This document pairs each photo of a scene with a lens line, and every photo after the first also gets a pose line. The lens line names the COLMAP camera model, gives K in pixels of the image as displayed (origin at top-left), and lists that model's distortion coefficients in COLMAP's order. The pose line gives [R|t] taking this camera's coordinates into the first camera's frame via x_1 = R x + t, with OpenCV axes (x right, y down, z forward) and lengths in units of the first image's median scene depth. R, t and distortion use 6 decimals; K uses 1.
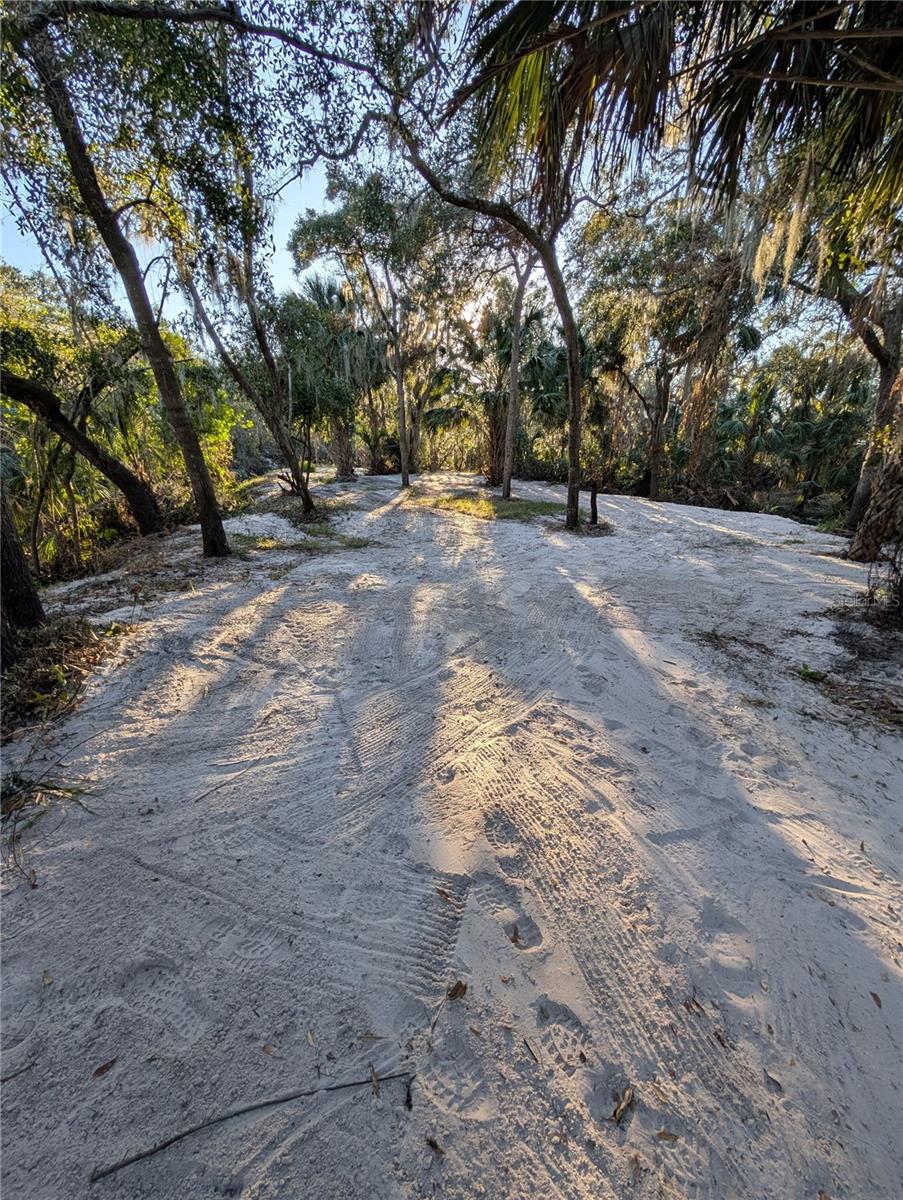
lens RADIAL K [[456.0, 0, 454.2], [0, 456.0, 605.8], [0, 0, 1]] dist [0.000545, 0.000078]
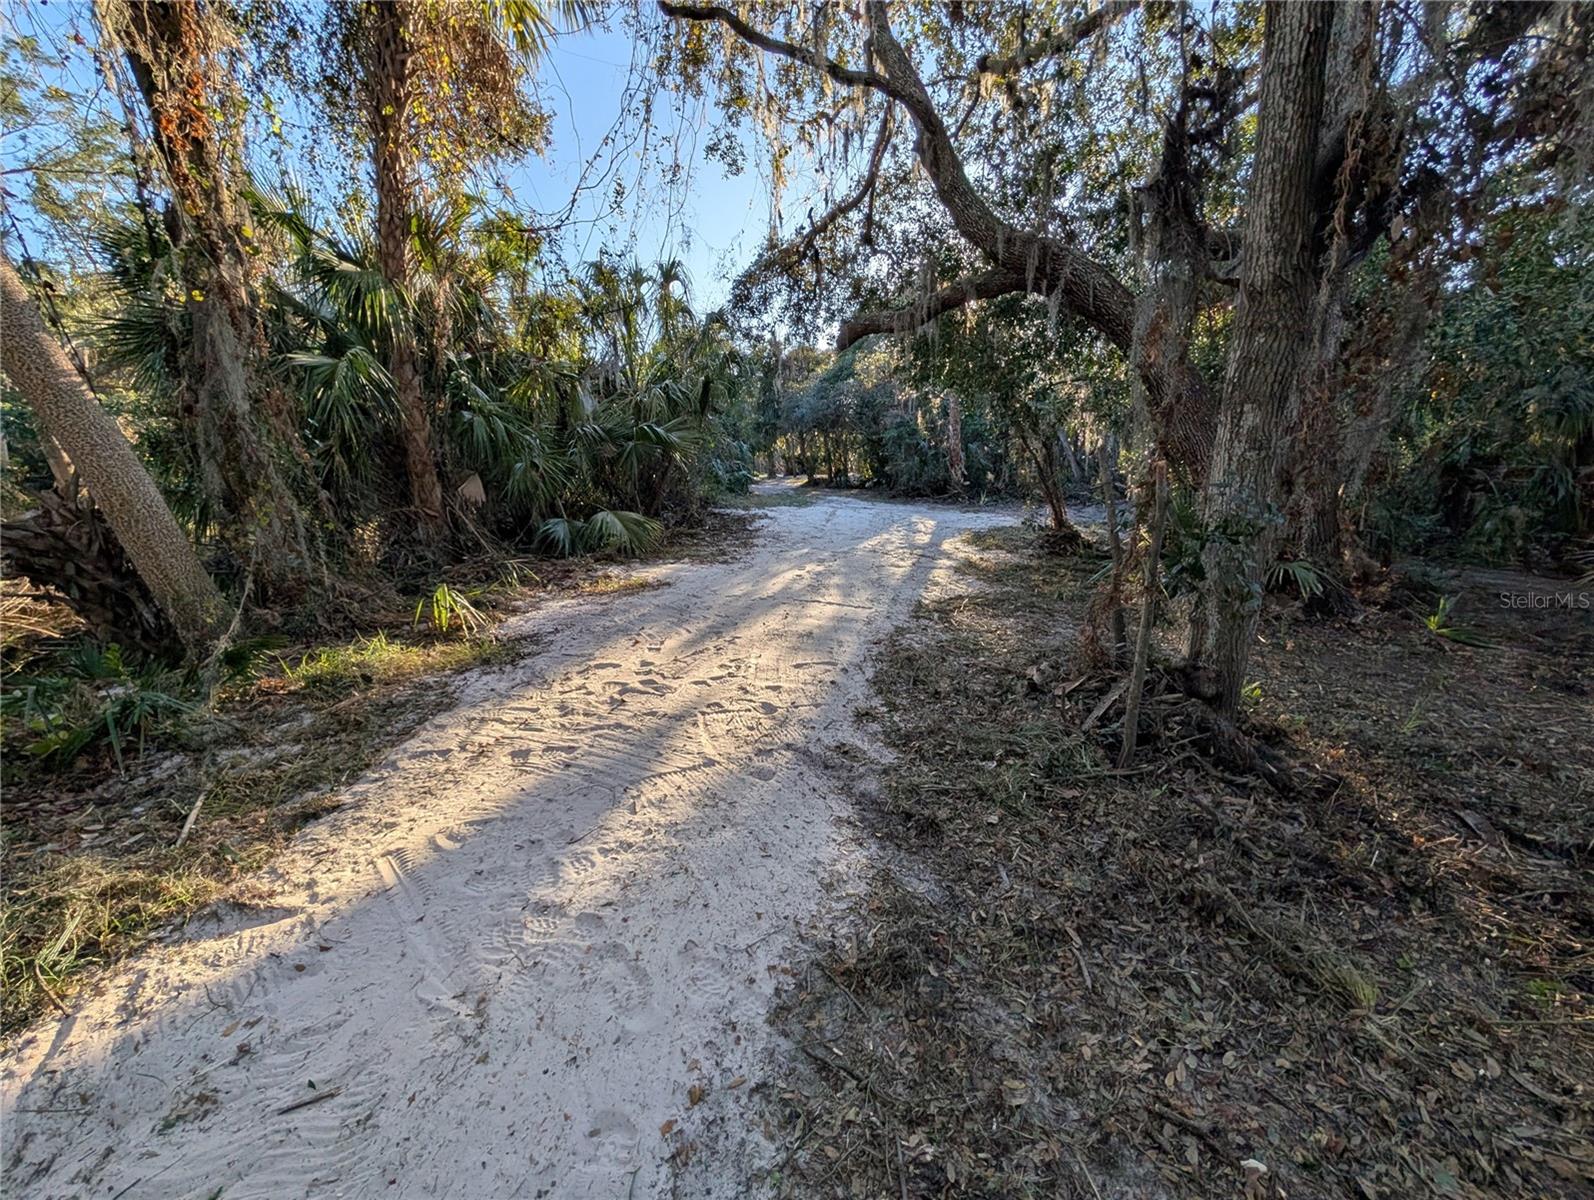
lens RADIAL K [[605.7, 0, 795.5], [0, 605.7, 596.8], [0, 0, 1]] dist [0.000545, 0.000078]
pose [[0.970031, -0.005810, -0.242914, 1.264742], [-0.021023, 0.993959, -0.107723, 1.314408], [0.242072, 0.109601, 0.964048, -3.721622]]
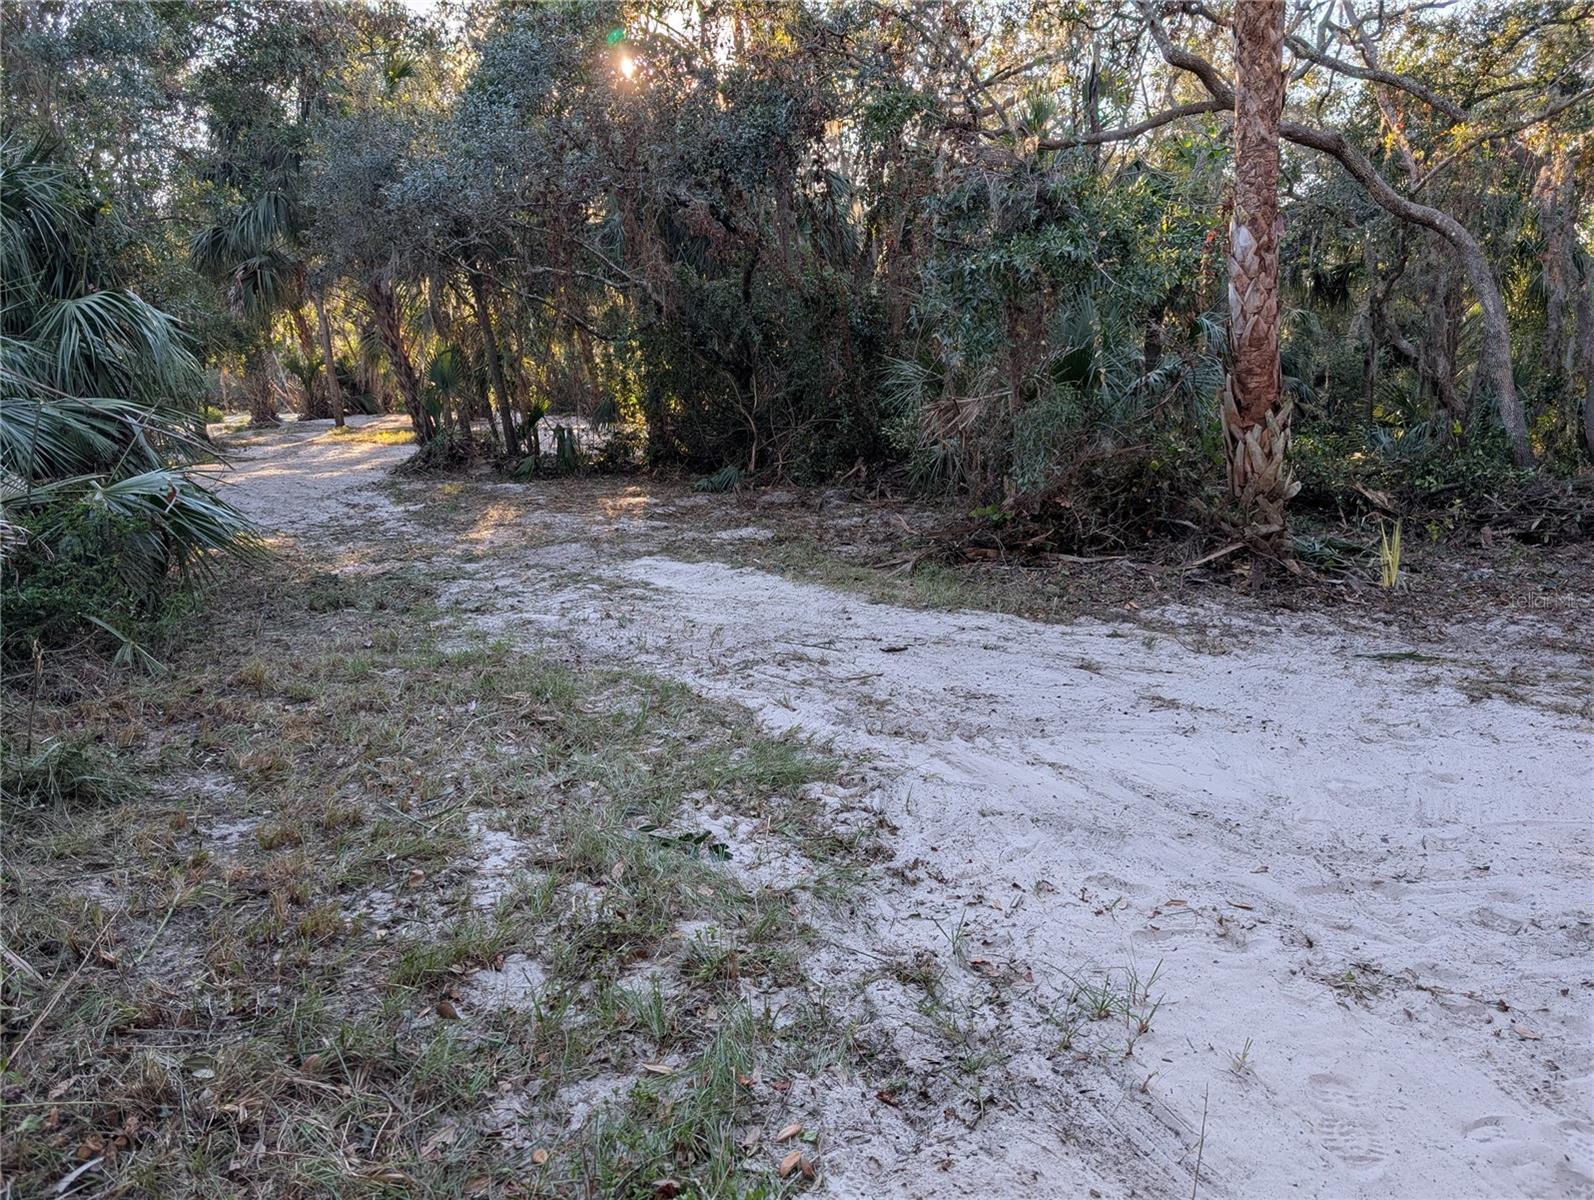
lens RADIAL K [[1150.8, 0, 811.8], [0, 1150.8, 587.9], [0, 0, 1]] dist [0.034529, -0.031031]
pose [[0.982938, -0.094541, 0.157783, 0.732270], [0.114749, 0.985587, -0.124302, 0.739003], [-0.143757, 0.140287, 0.979619, -2.168595]]
